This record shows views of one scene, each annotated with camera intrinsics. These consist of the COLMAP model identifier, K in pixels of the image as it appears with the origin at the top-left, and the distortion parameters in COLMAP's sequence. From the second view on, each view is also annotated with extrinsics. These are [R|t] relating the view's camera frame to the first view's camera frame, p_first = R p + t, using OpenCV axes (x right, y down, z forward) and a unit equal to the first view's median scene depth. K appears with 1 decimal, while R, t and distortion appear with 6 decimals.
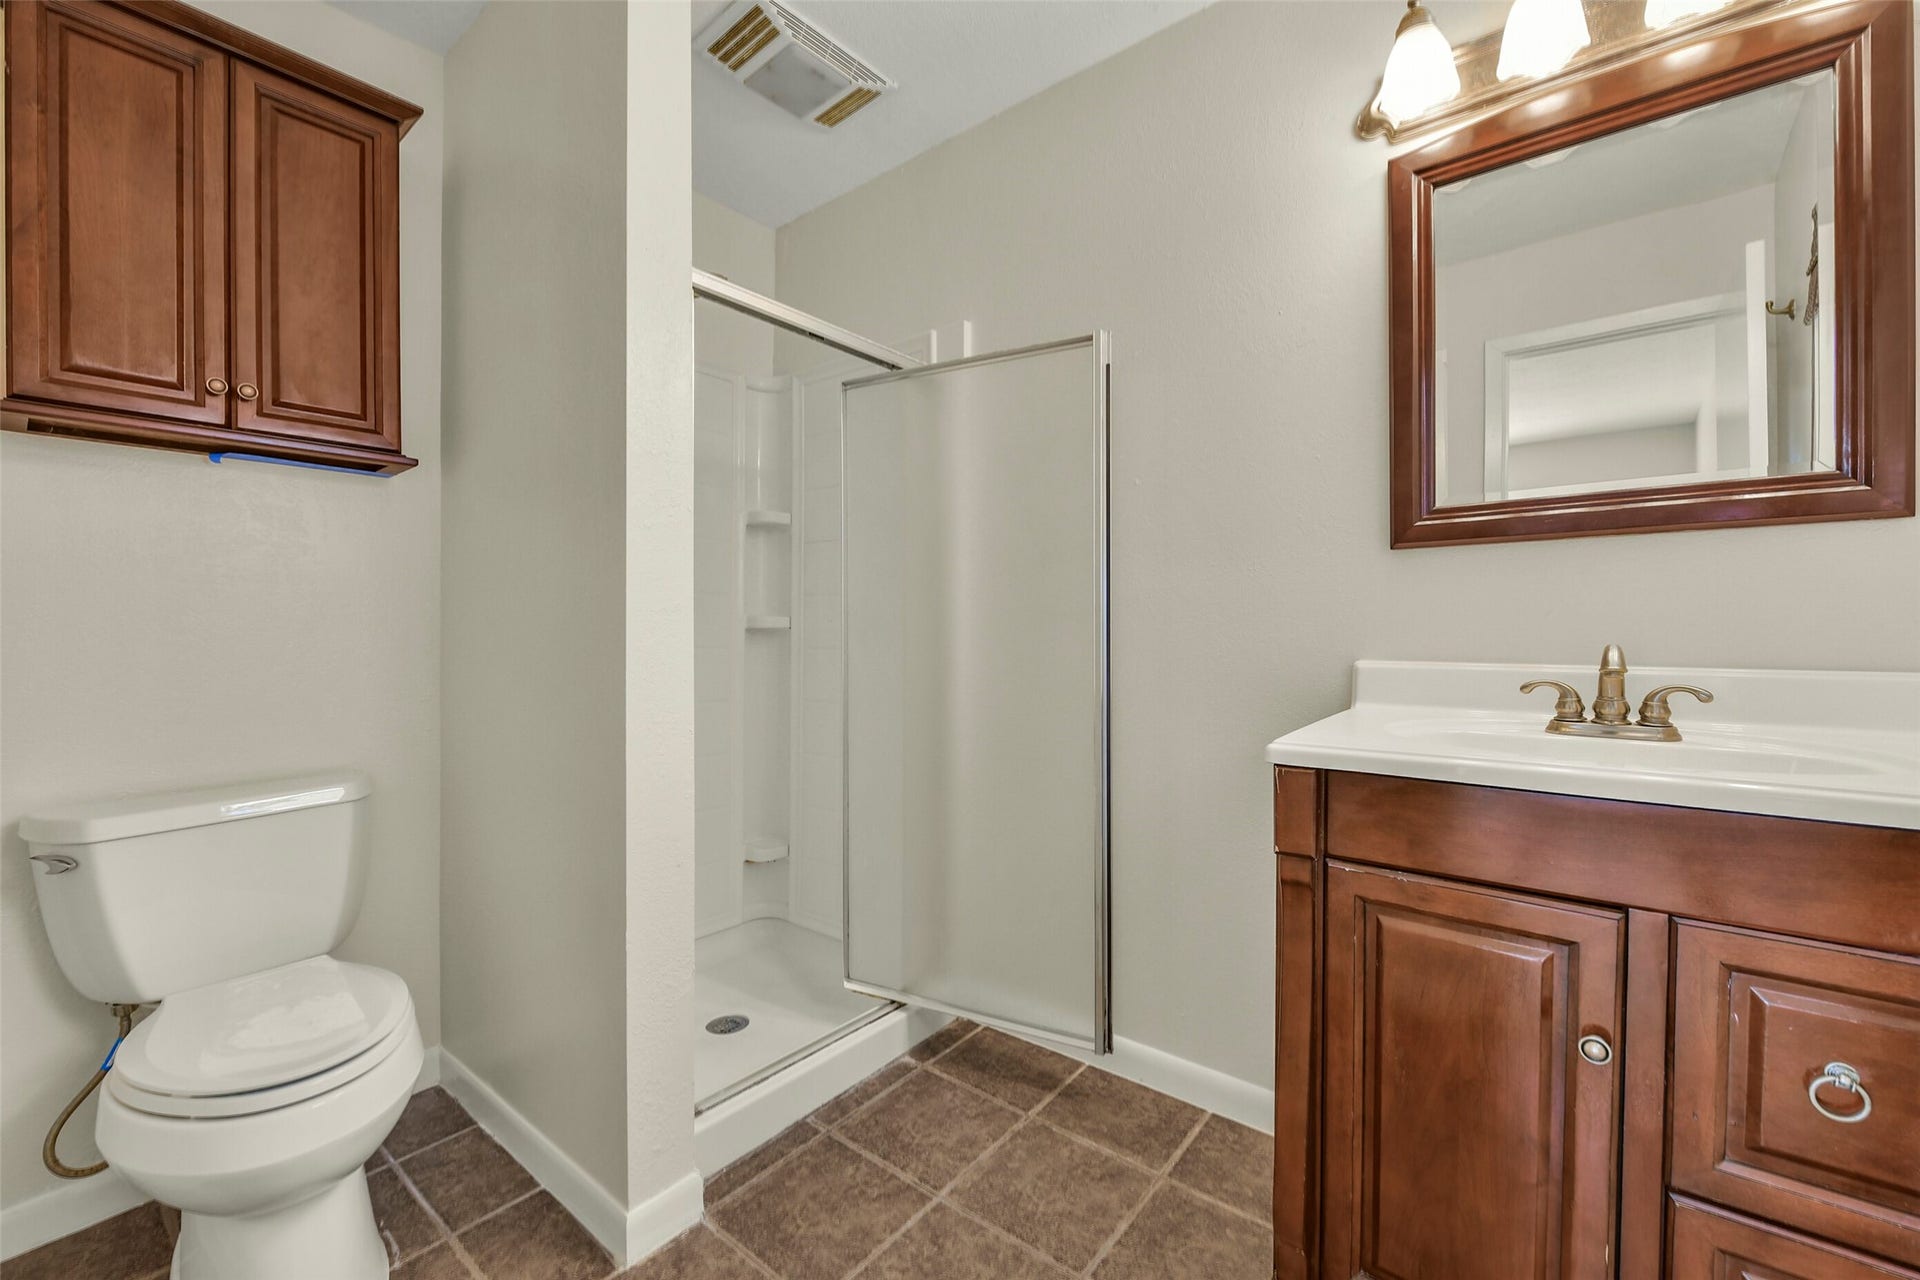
lens RADIAL K [[785.4, 0, 959.3], [0, 785.4, 633.2], [0, 0, 1]] dist [-0.002549, -0.000283]
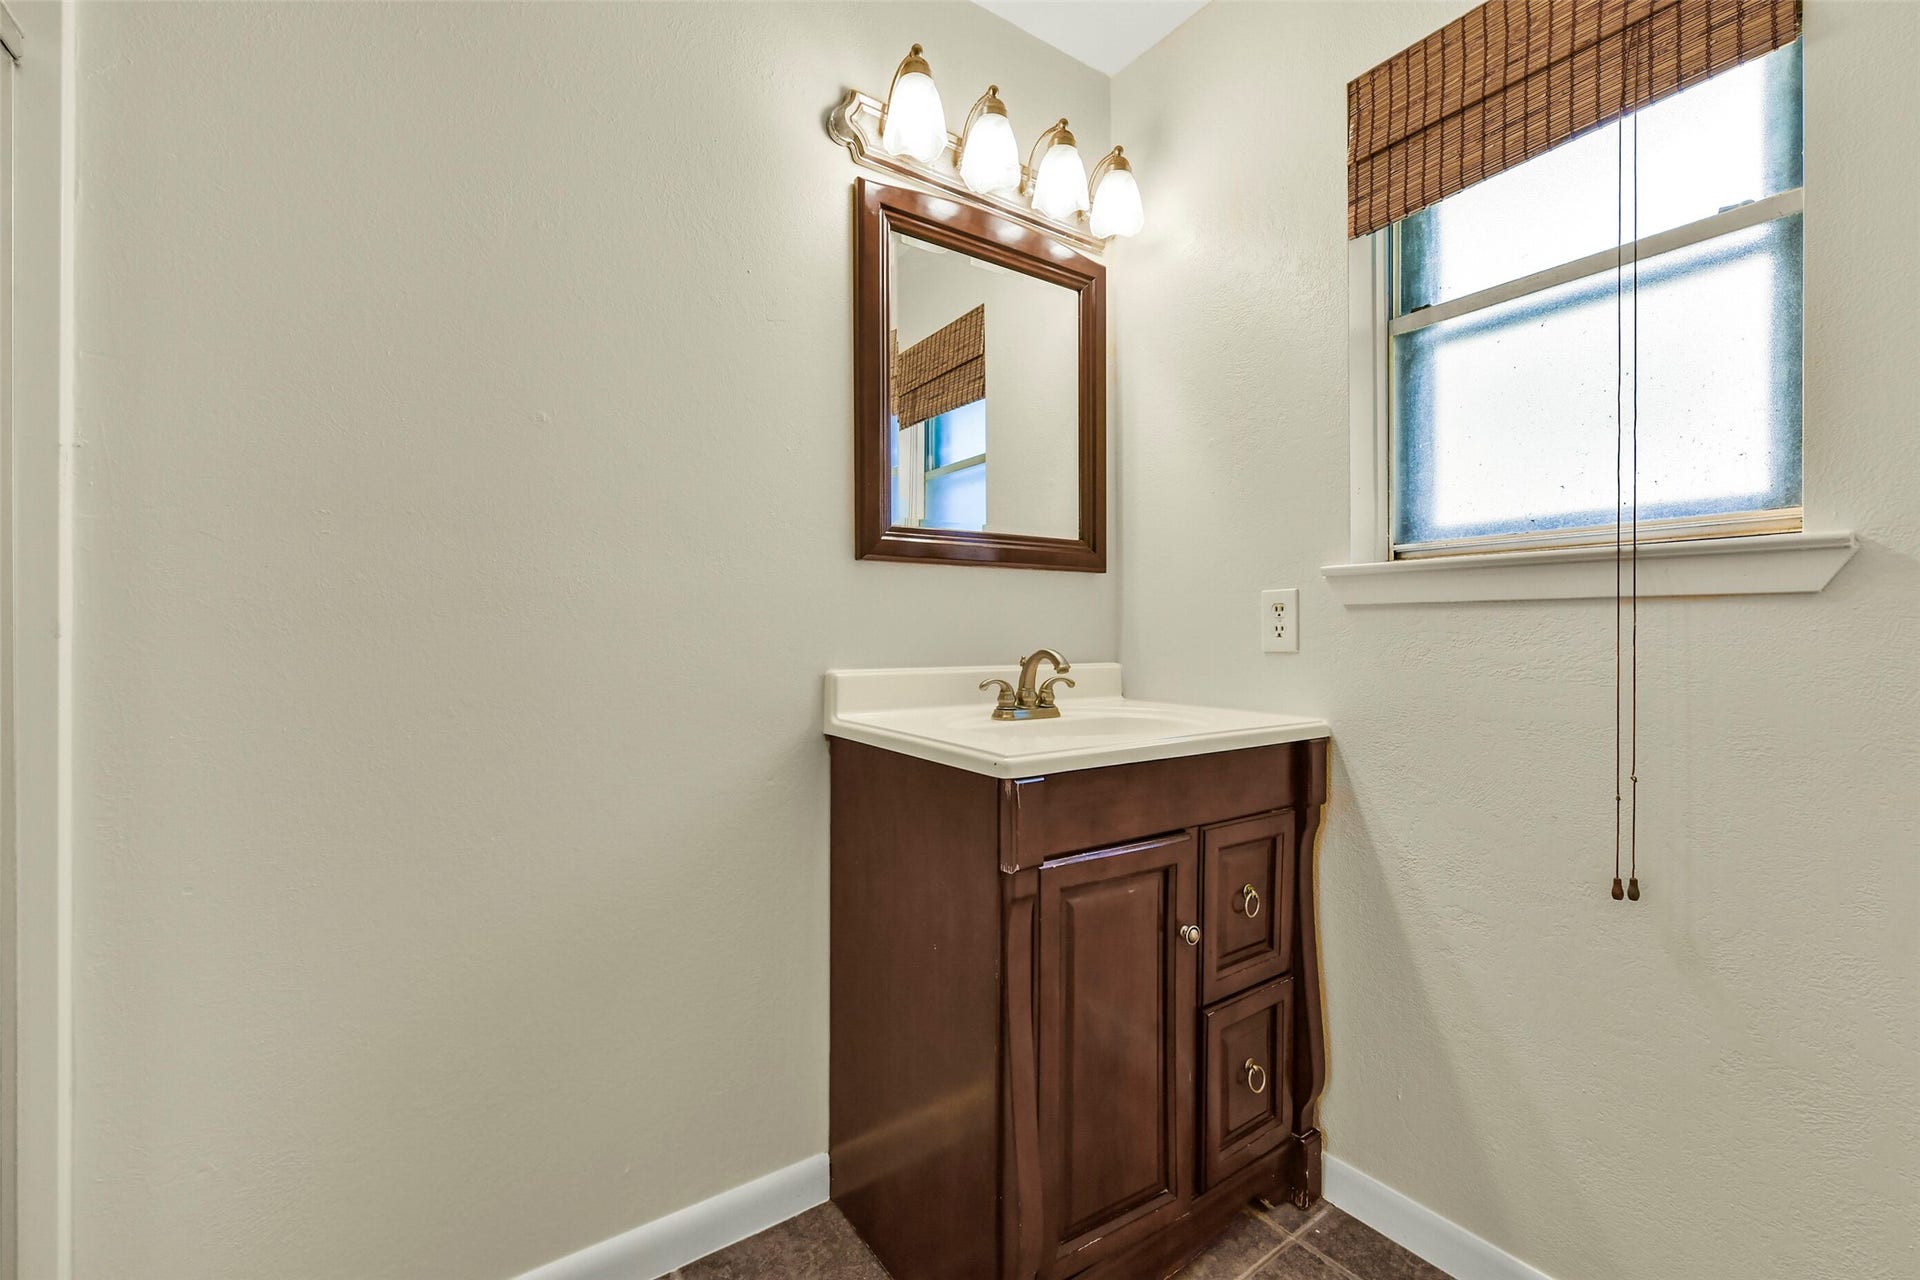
lens RADIAL K [[785.4, 0, 957.2], [0, 785.4, 645.2], [0, 0, 1]] dist [-0.002549, -0.000283]
pose [[0.309755, -0.012628, 0.950732, -0.475946], [0.000754, 0.999915, 0.013035, -0.010391], [-0.950816, -0.003321, 0.309738, 0.685780]]
